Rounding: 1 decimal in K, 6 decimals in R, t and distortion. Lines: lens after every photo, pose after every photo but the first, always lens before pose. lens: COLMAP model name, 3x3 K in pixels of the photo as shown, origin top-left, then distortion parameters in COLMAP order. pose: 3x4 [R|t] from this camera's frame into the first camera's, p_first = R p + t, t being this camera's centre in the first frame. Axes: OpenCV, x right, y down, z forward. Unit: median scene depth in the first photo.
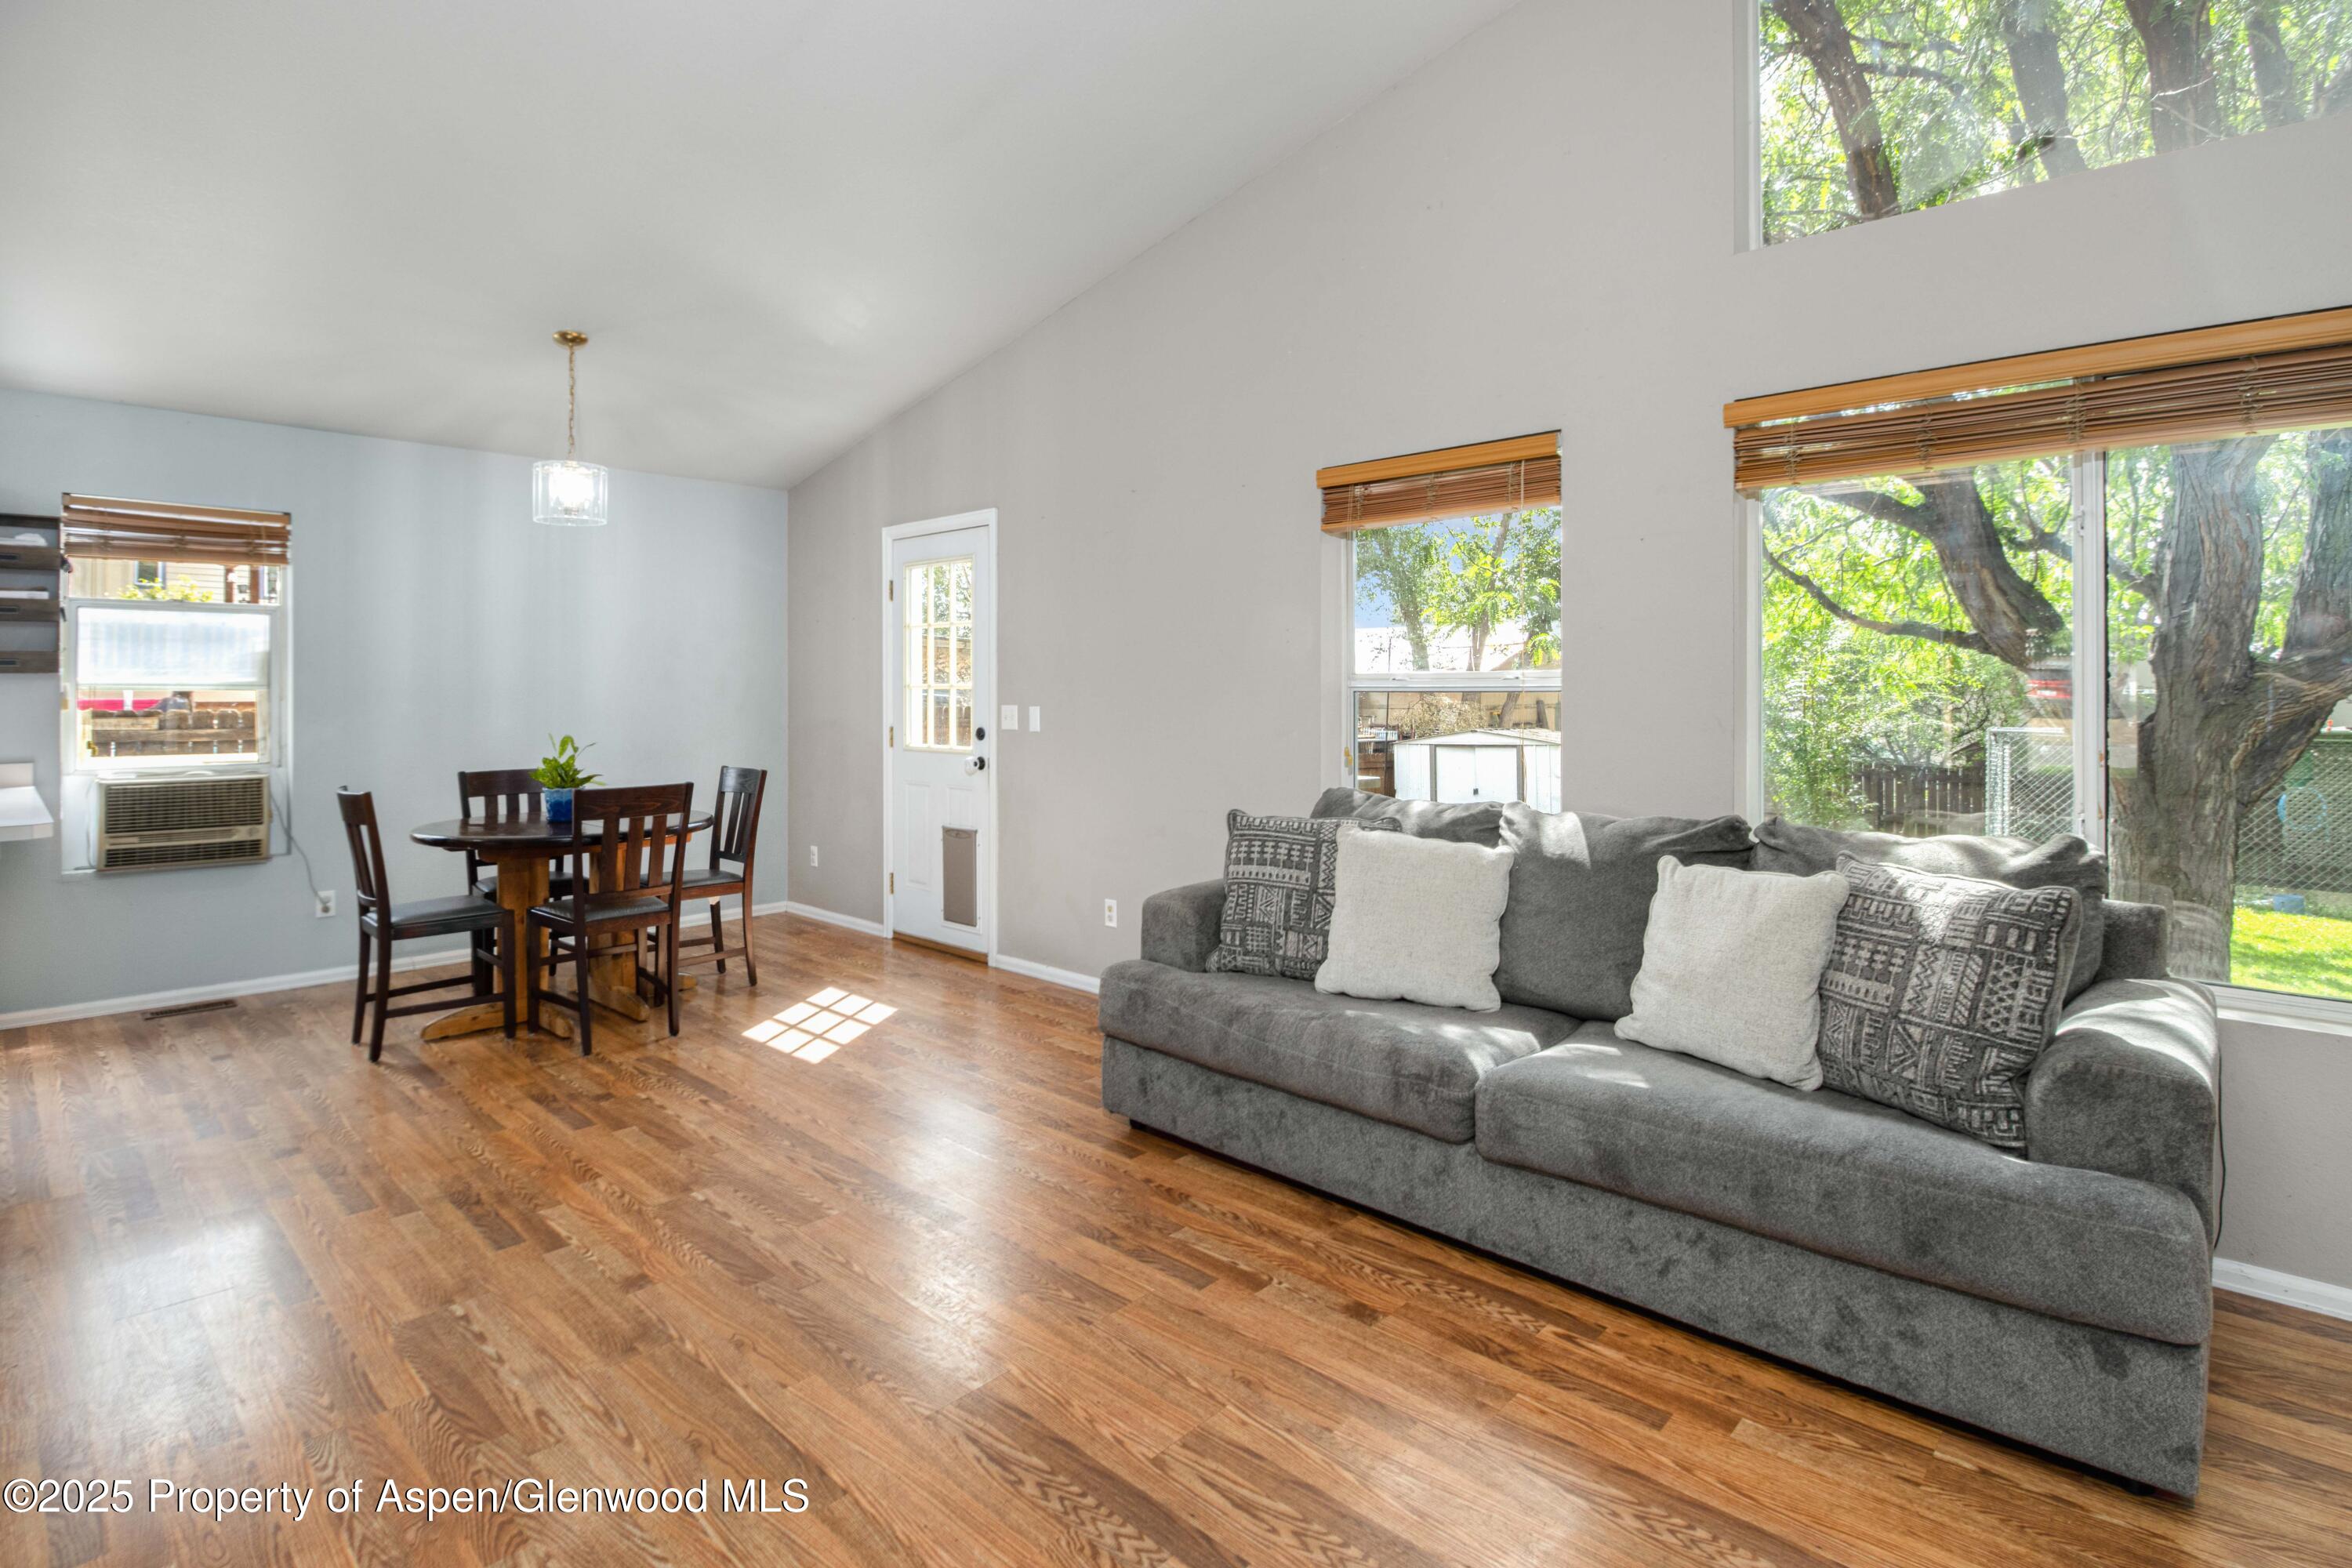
lens RADIAL K [[1153.0, 0, 1208.3], [0, 1153.0, 682.6], [0, 0, 1]] dist [-0.004318, -0.014133]
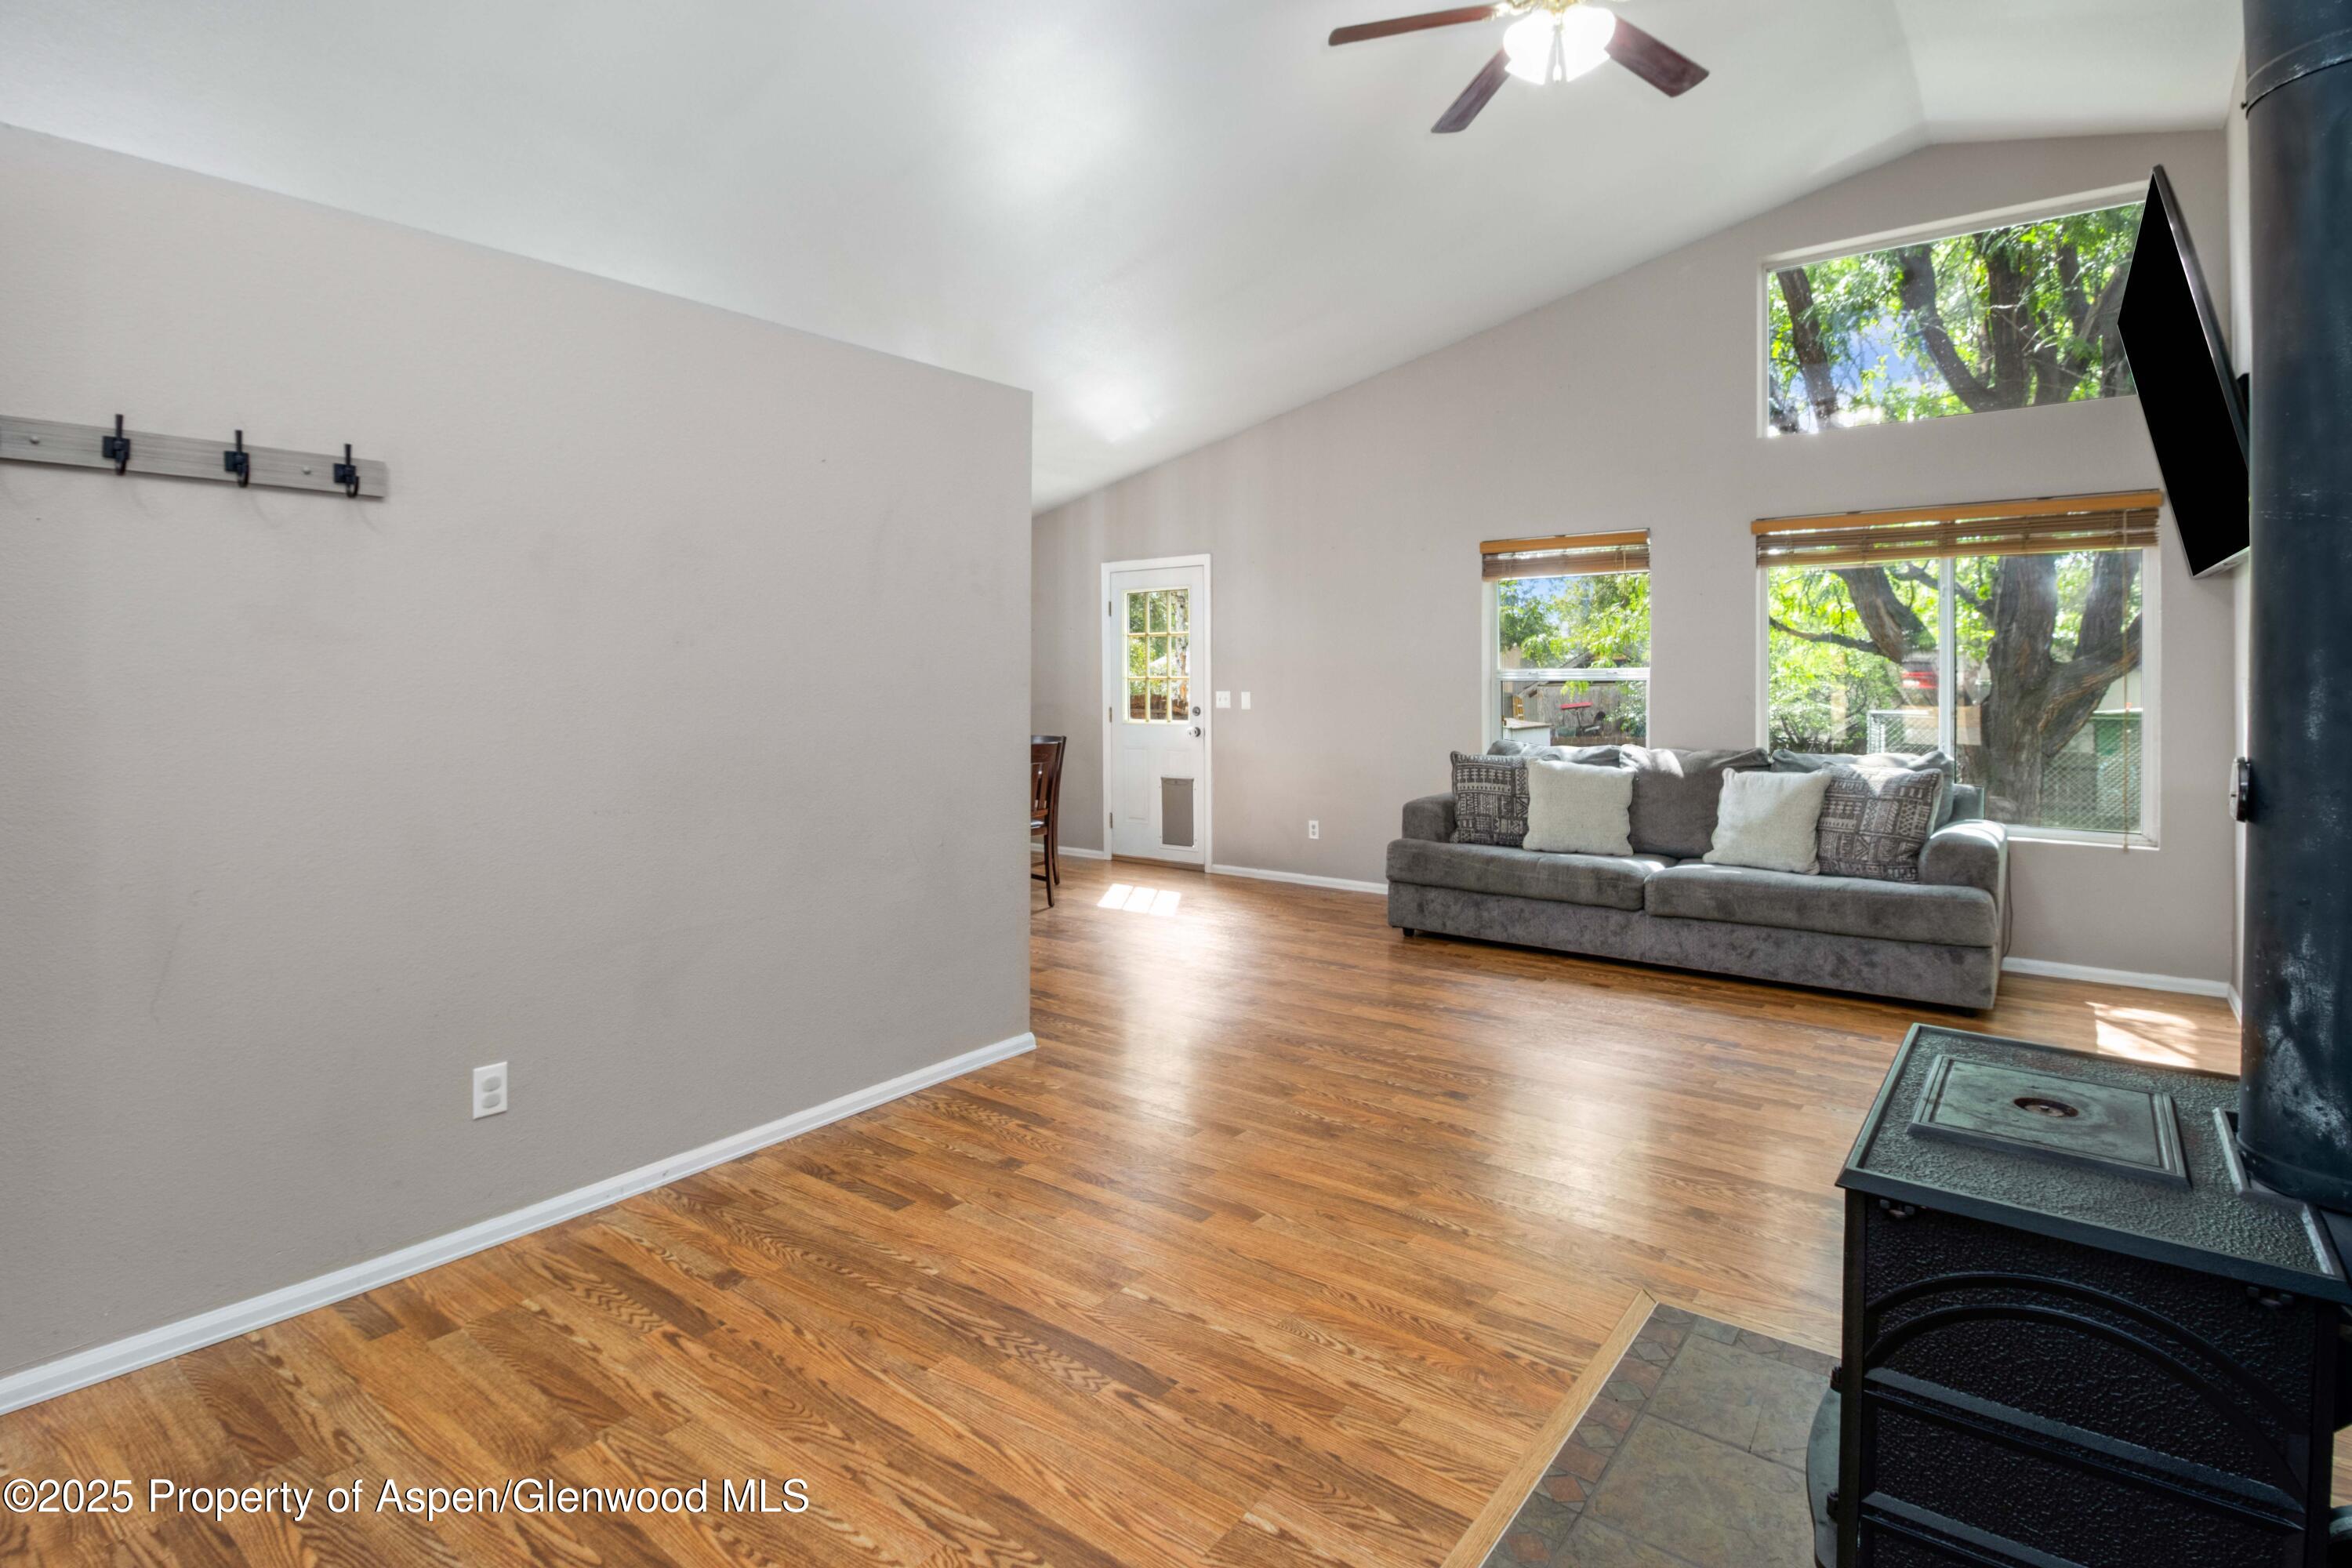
lens RADIAL K [[1132.7, 0, 1166.6], [0, 1132.7, 683.3], [0, 0, 1]] dist [-0.000680, -0.015262]
pose [[0.998712, -0.000956, 0.050722, -0.575751], [0.000566, 0.999970, 0.007710, -0.002136], [-0.050727, -0.007672, 0.998683, -0.749621]]
